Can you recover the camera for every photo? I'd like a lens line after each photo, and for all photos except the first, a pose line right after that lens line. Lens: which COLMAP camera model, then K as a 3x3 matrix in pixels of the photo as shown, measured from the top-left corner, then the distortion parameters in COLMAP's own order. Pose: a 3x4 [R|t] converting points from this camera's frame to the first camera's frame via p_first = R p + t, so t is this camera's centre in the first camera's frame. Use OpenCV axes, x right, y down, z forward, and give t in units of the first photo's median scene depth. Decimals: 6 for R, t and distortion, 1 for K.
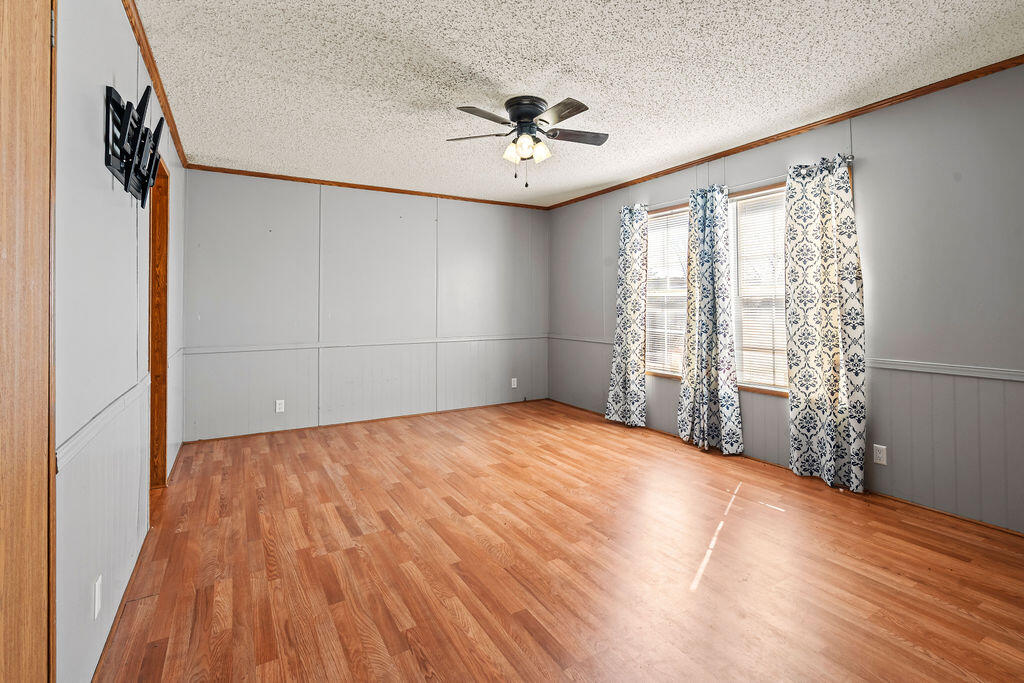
lens RADIAL K [[477.7, 0, 505.2], [0, 477.7, 312.3], [0, 0, 1]] dist [-0.008040, 0.000977]
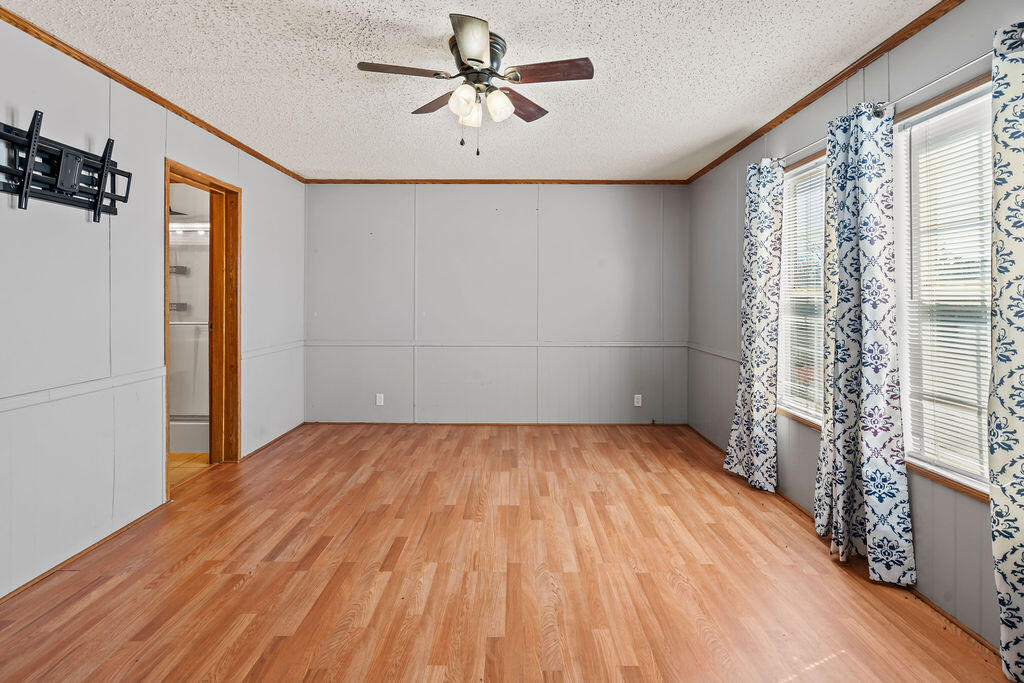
lens RADIAL K [[470.3, 0, 510.7], [0, 470.3, 307.0], [0, 0, 1]] dist [-0.003715, 0.000105]
pose [[0.863068, 0.015395, -0.504854, 0.365146], [-0.013200, 0.999881, 0.007924, -0.023734], [0.504916, -0.000175, 0.863169, 0.302901]]
